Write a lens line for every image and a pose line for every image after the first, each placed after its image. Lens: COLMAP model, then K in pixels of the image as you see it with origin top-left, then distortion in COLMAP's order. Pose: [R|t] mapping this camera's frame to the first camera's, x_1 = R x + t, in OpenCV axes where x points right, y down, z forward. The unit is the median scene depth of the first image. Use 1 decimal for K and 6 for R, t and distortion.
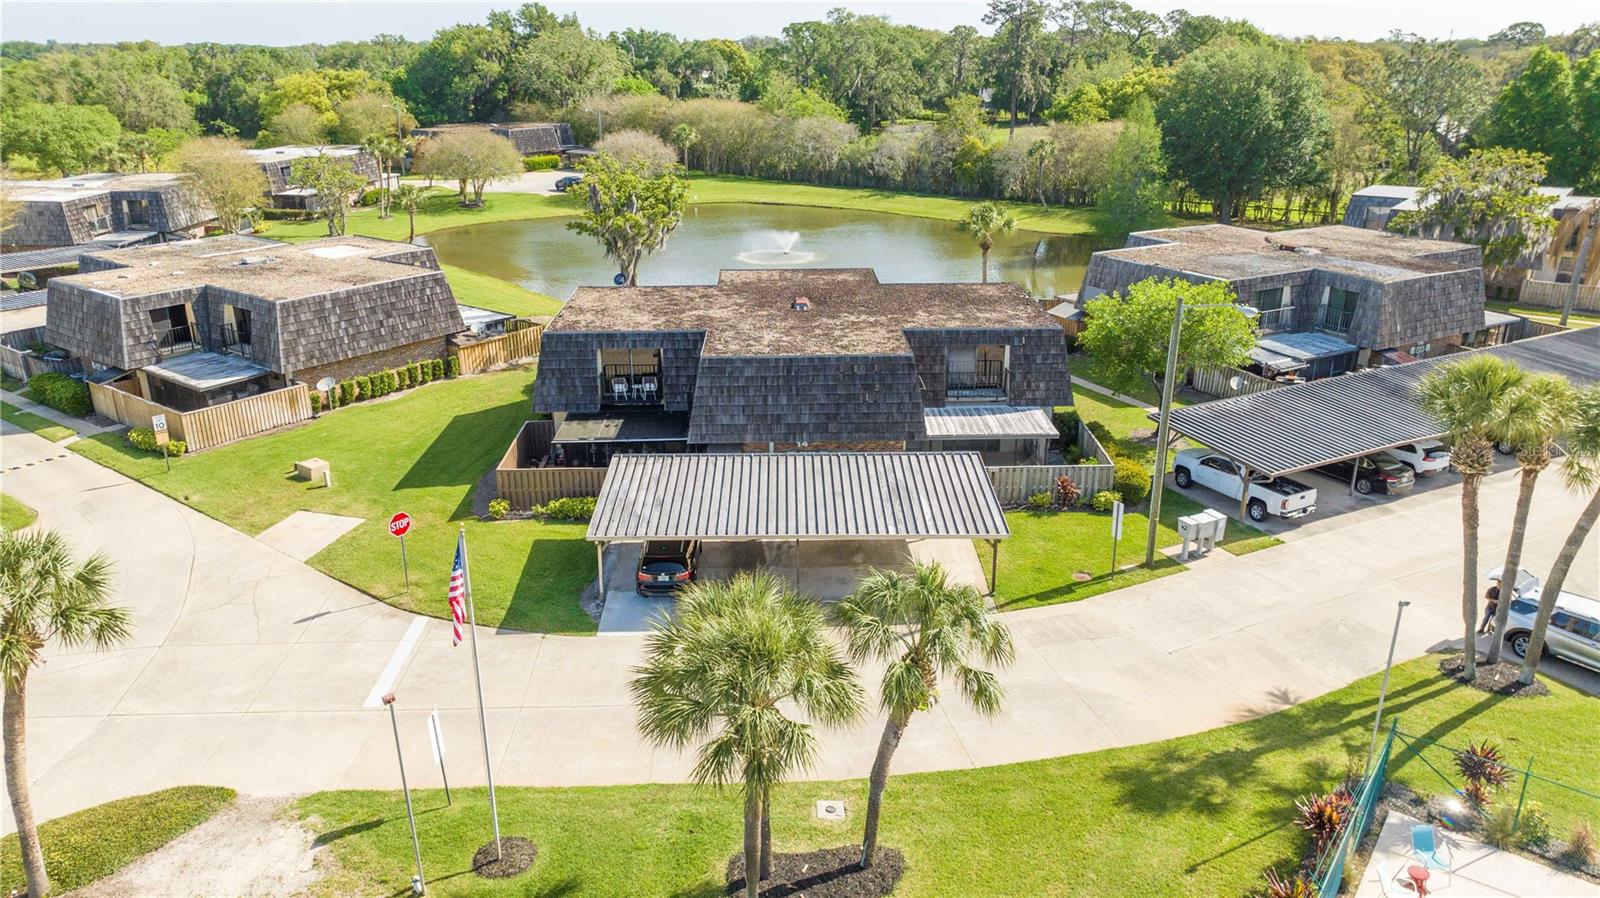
lens RADIAL K [[1121.5, 0, 800.0], [0, 1121.5, 449.0], [0, 0, 1]] dist [-0.020496, -0.002413]
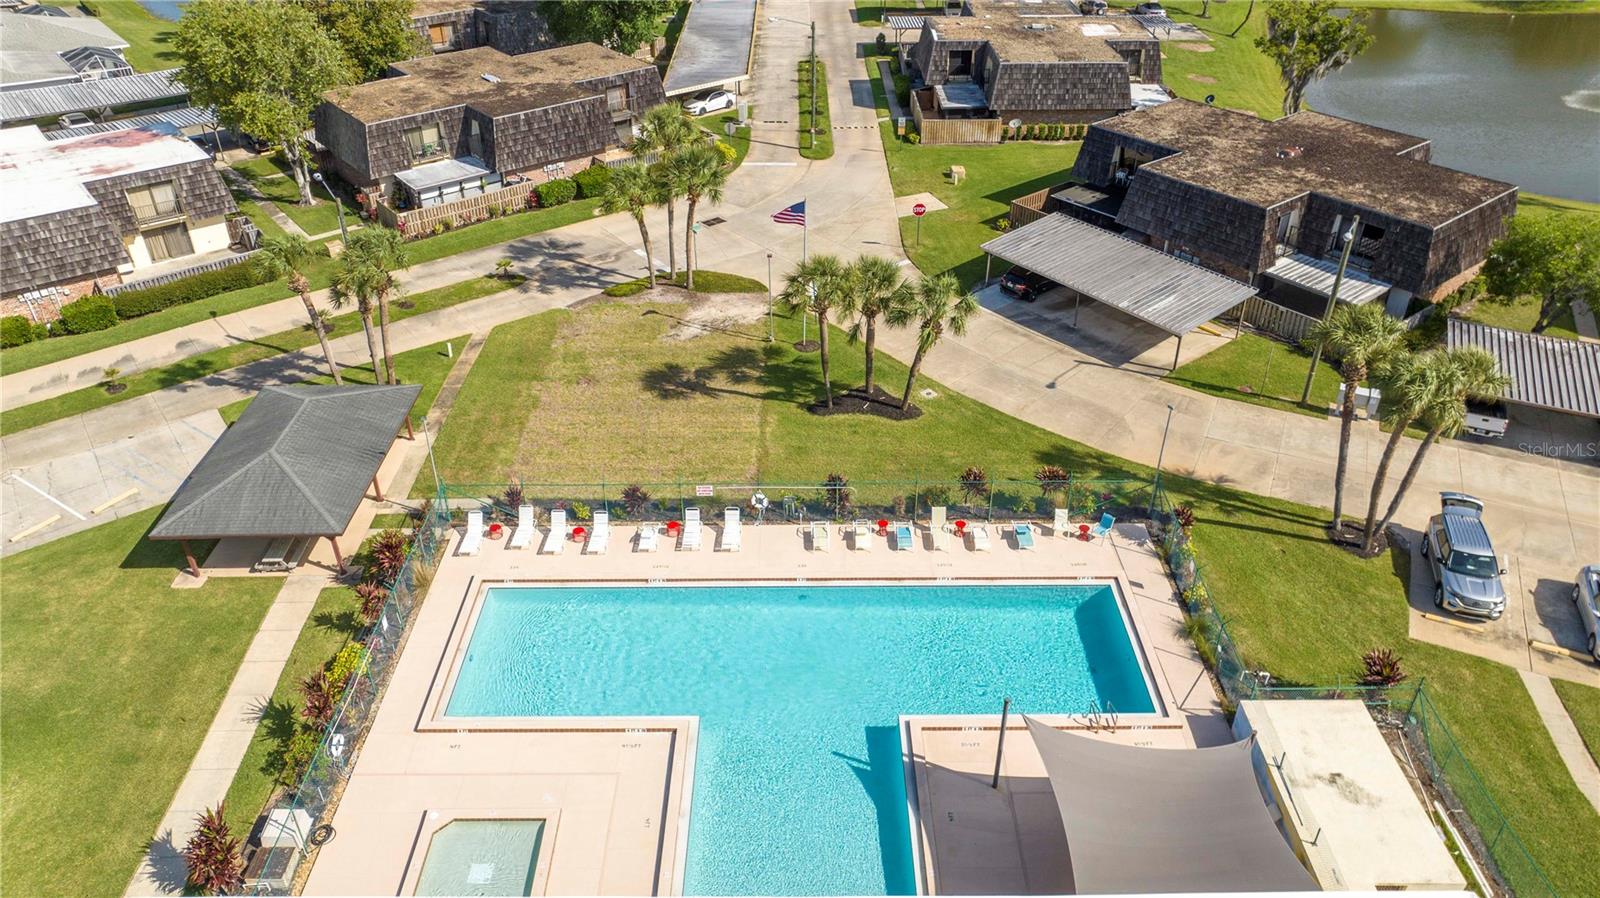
lens RADIAL K [[1121.5, 0, 800.0], [0, 1121.5, 449.0], [0, 0, 1]] dist [-0.020496, -0.002413]
pose [[0.604668, 0.437051, -0.665855, 0.623232], [-0.266593, 0.898837, 0.347879, -0.112804], [0.750536, -0.032839, 0.660013, -0.254703]]
